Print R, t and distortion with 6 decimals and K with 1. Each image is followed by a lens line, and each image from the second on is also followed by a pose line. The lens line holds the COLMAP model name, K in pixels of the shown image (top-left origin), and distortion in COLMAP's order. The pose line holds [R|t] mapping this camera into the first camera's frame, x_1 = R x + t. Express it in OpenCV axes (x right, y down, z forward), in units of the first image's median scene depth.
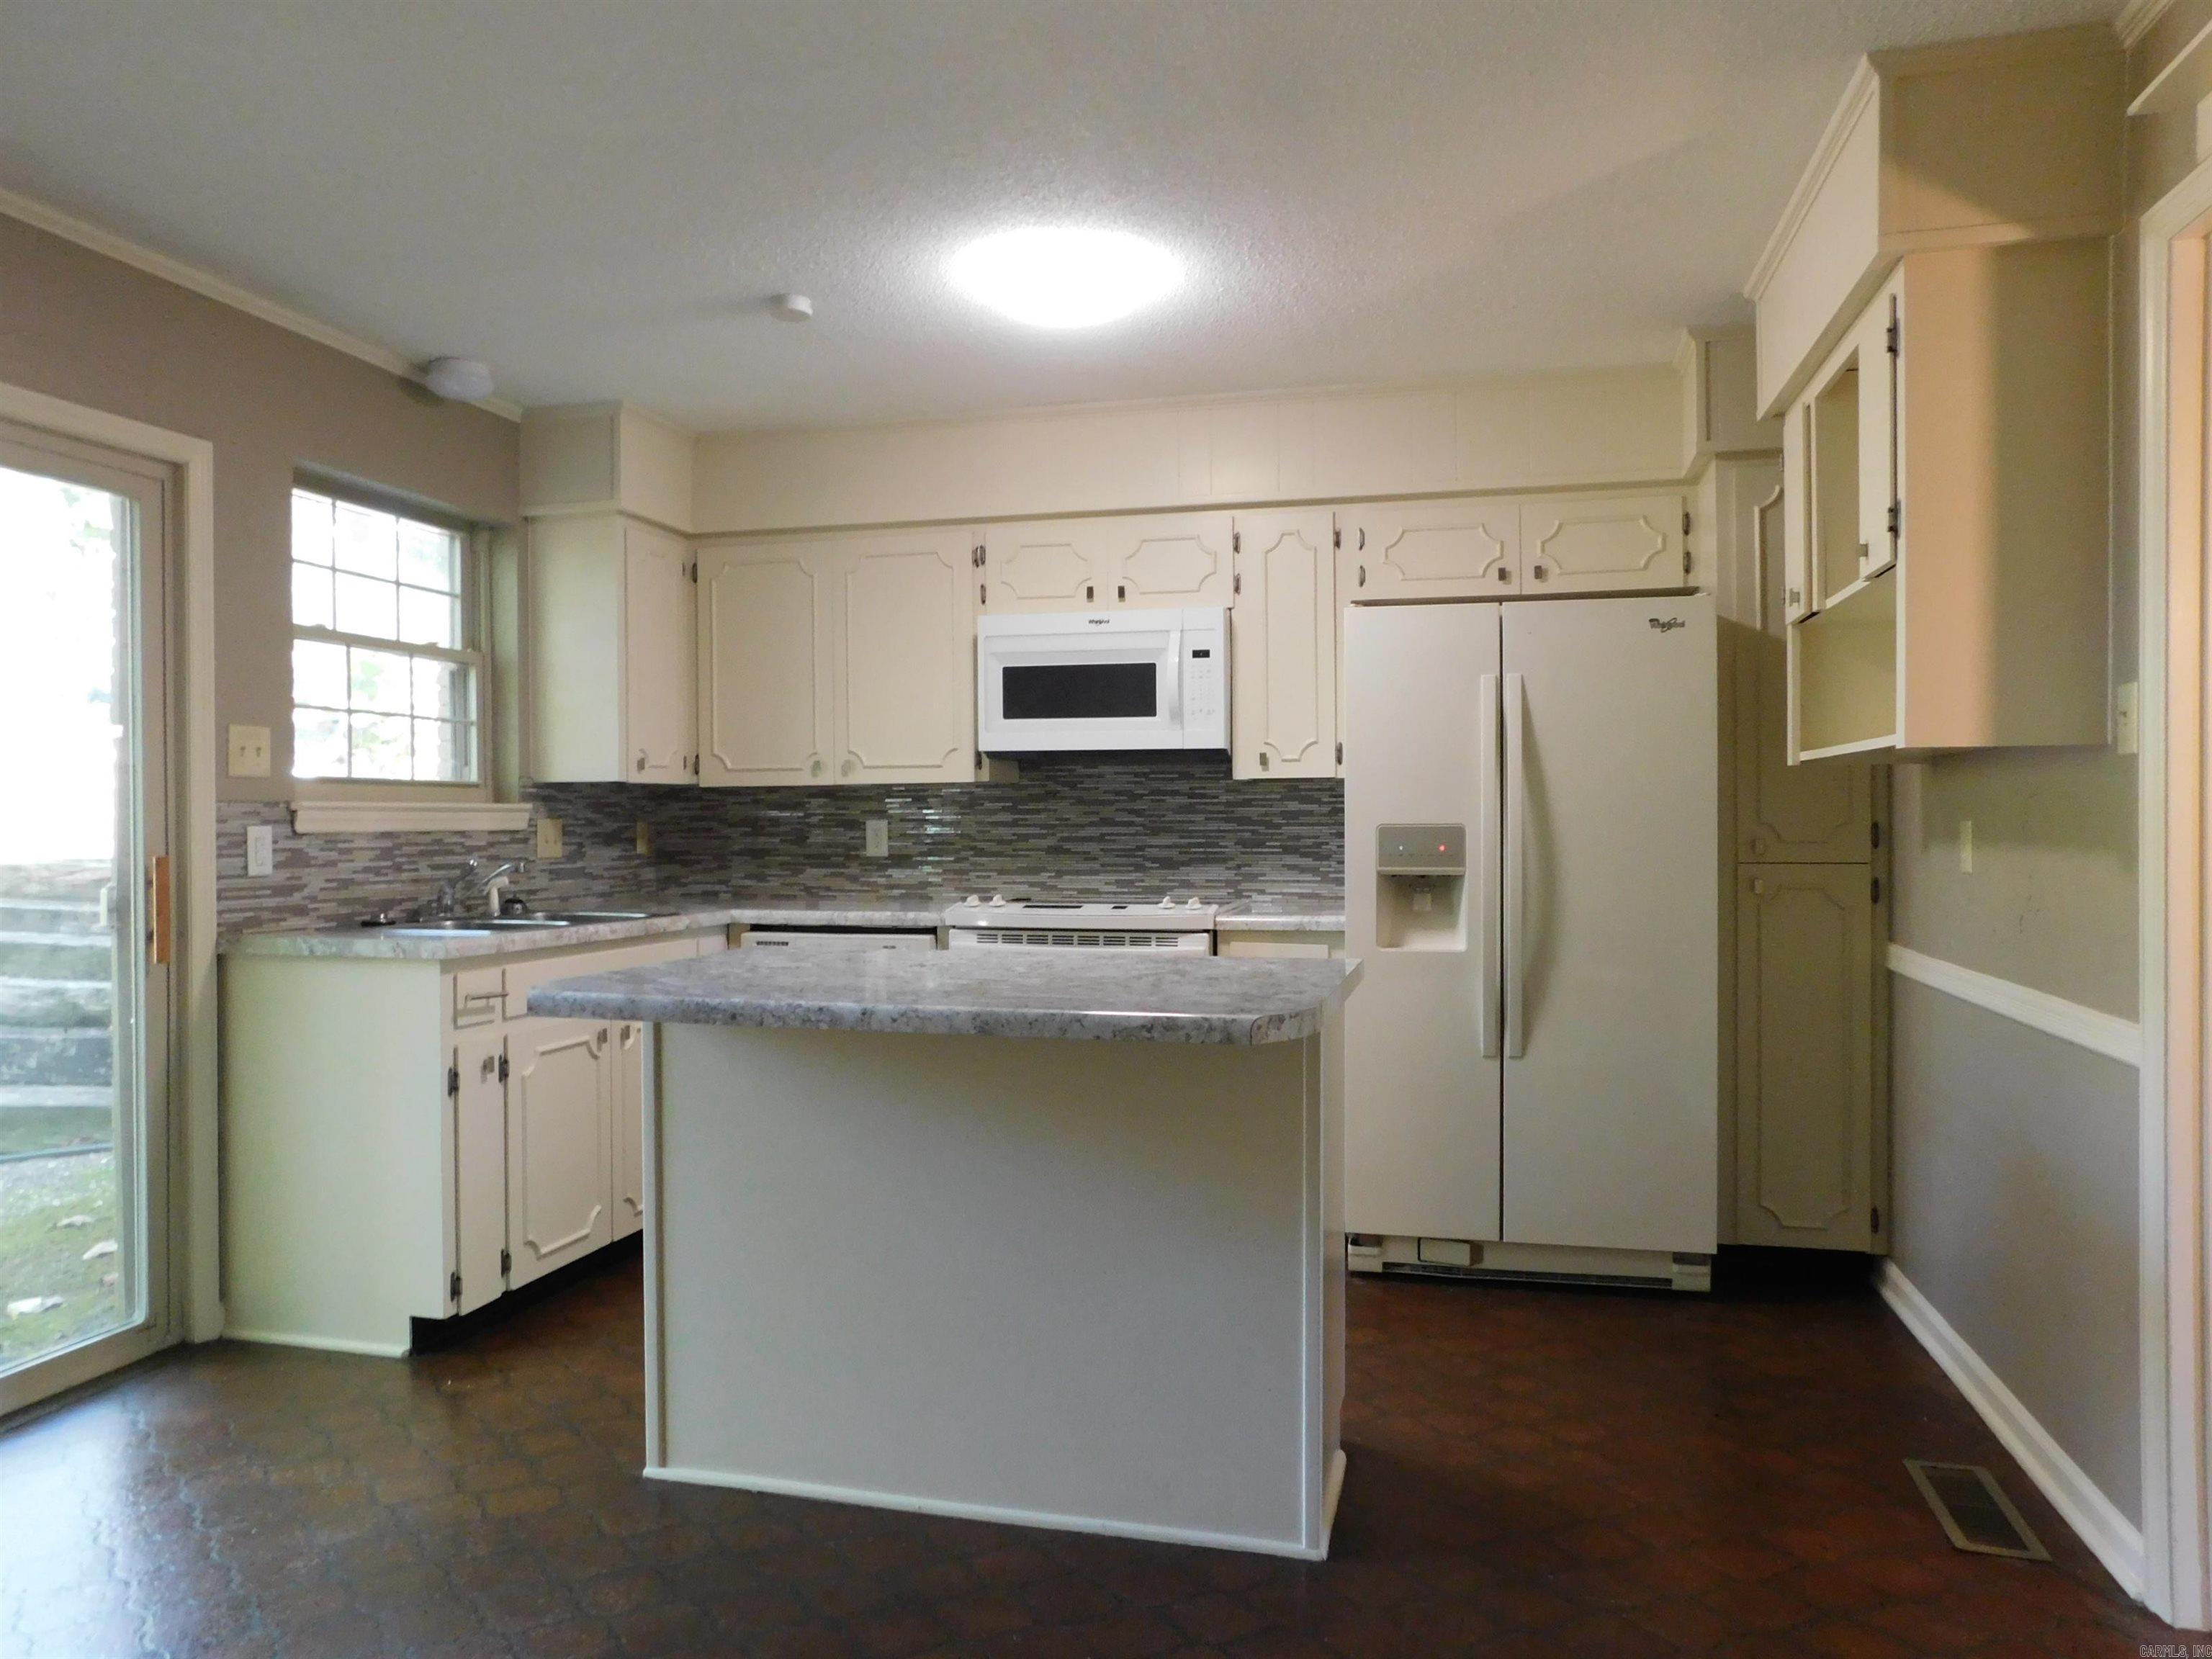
lens RADIAL K [[1493.5, 0, 1122.2], [0, 1493.5, 829.5], [0, 0, 1]] dist [-0.048385, 0.036924]
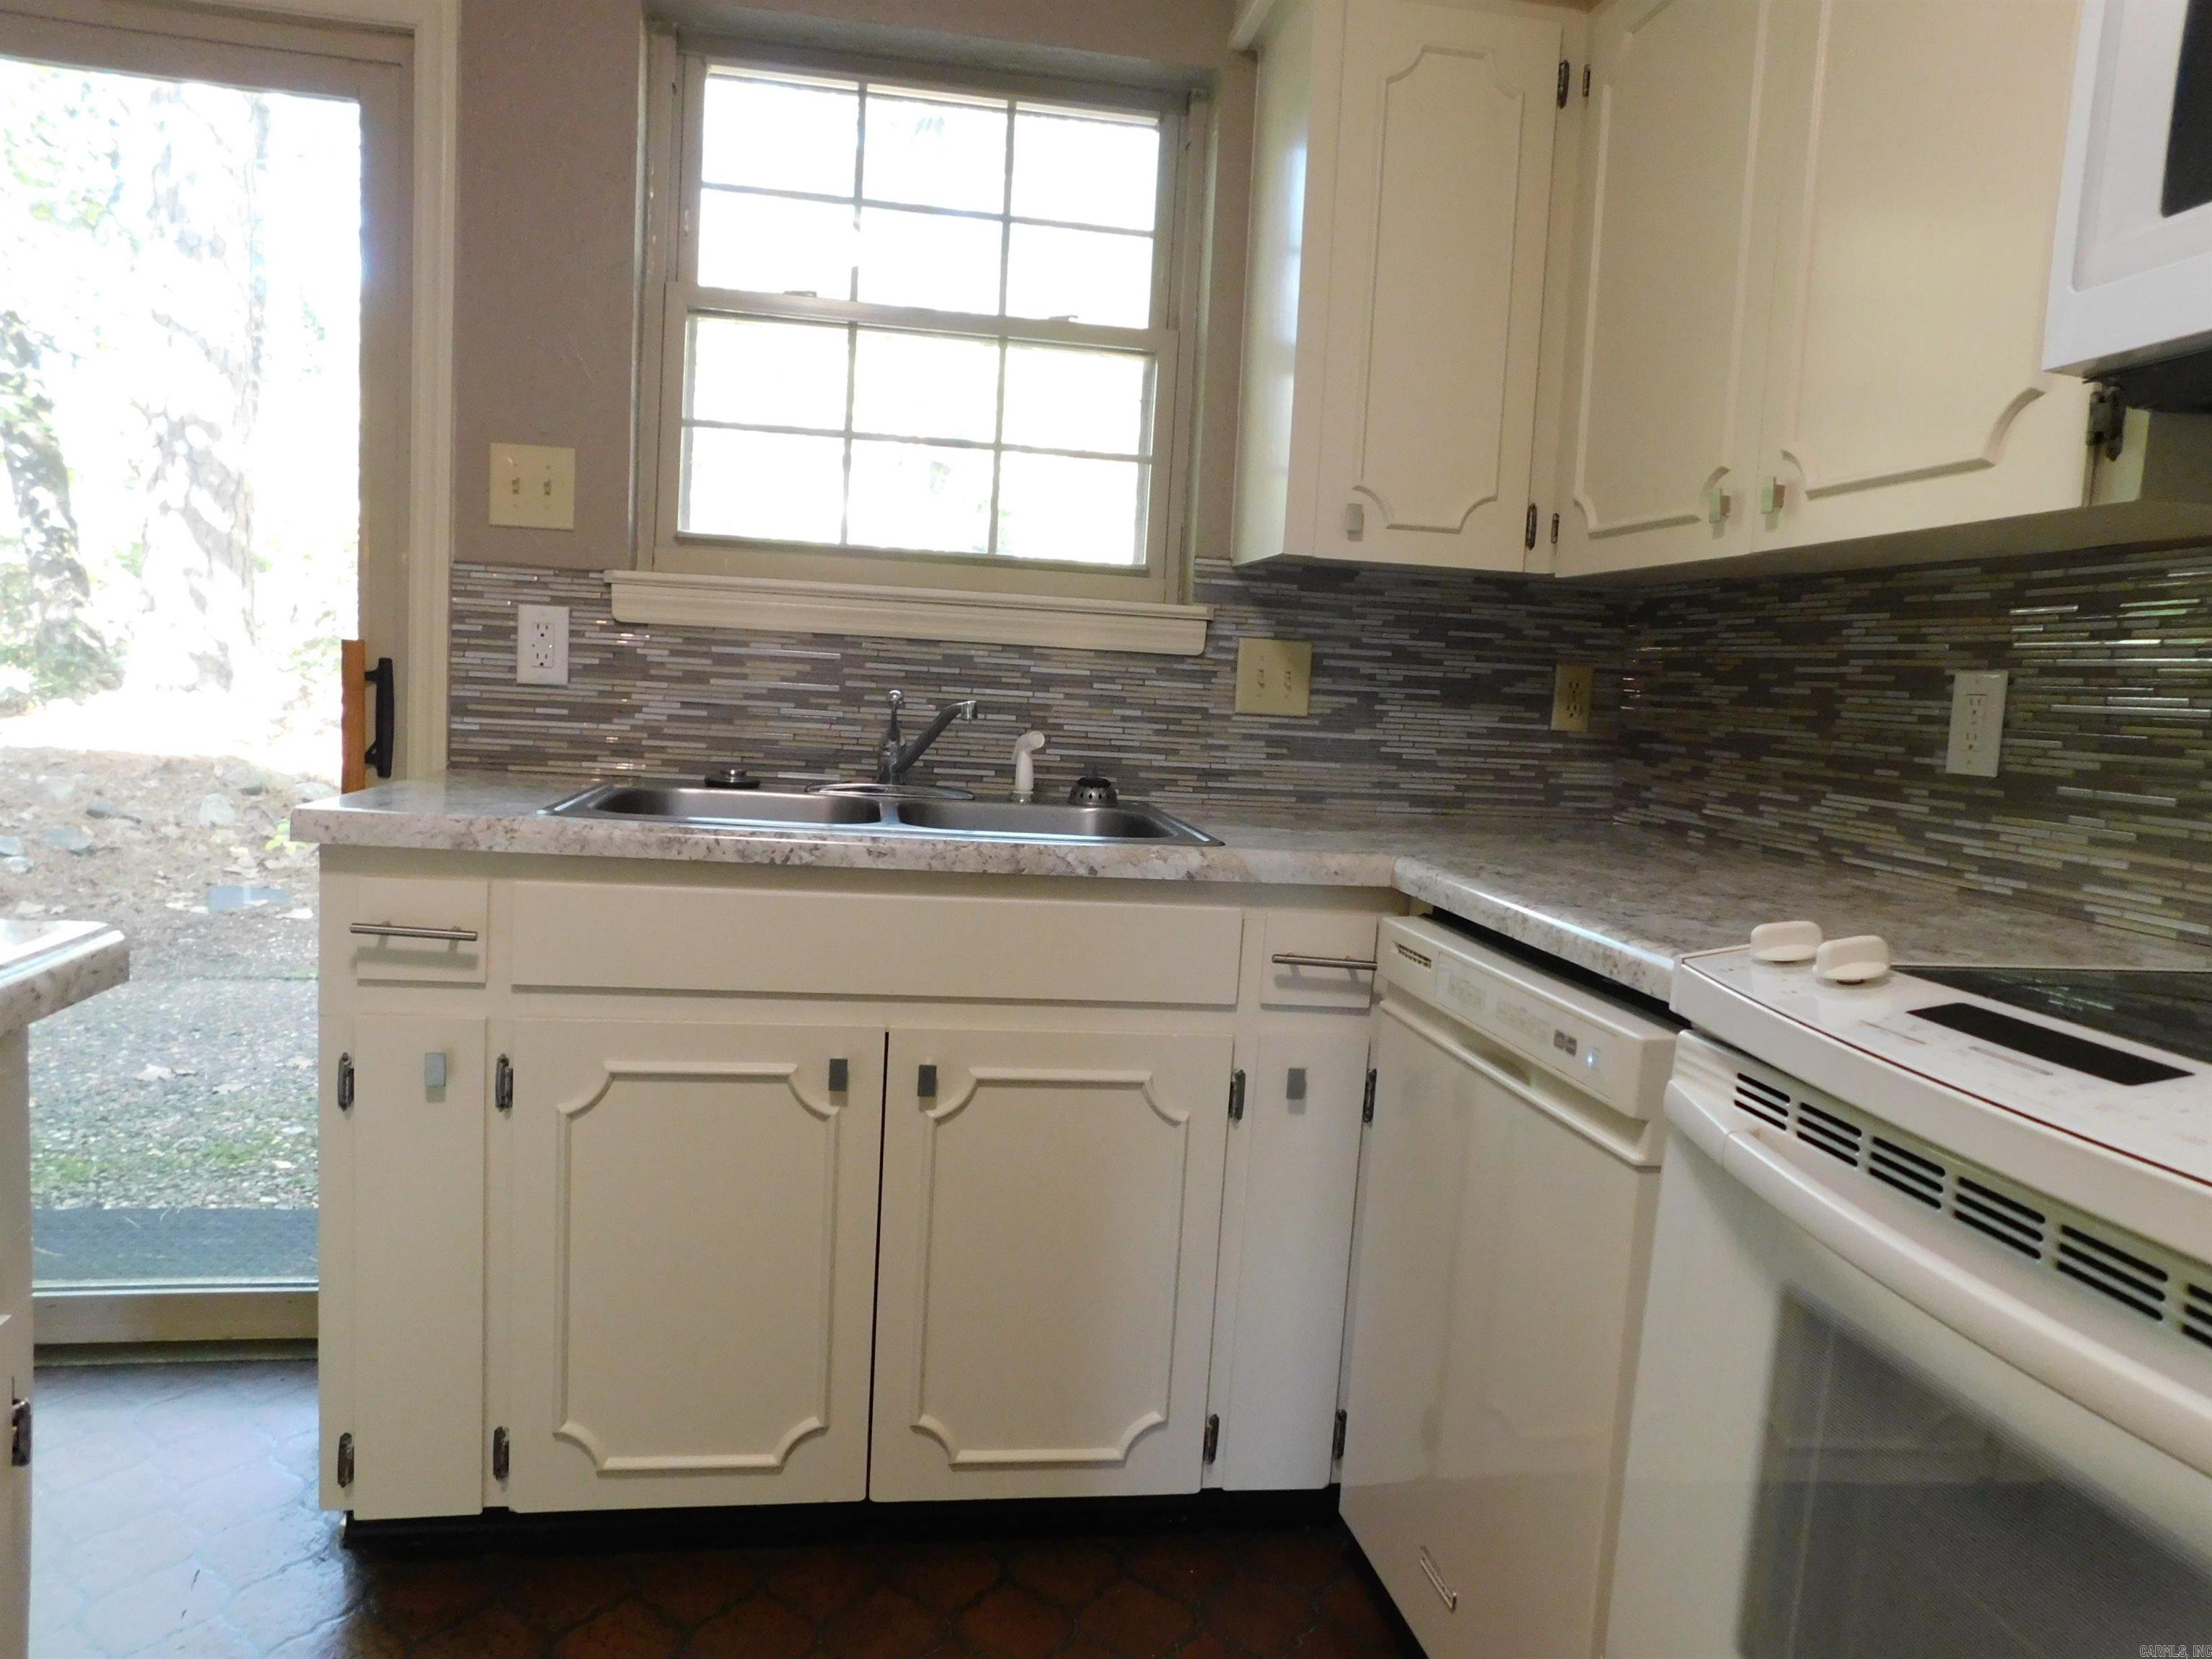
lens RADIAL K [[1493.5, 0, 1103.3], [0, 1493.5, 832.9], [0, 0, 1]] dist [-0.048385, 0.036924]
pose [[0.389718, 0.121207, -0.912923, 0.076735], [-0.065201, 0.992445, 0.103931, 0.009330], [0.918623, 0.019019, 0.394676, 0.718137]]
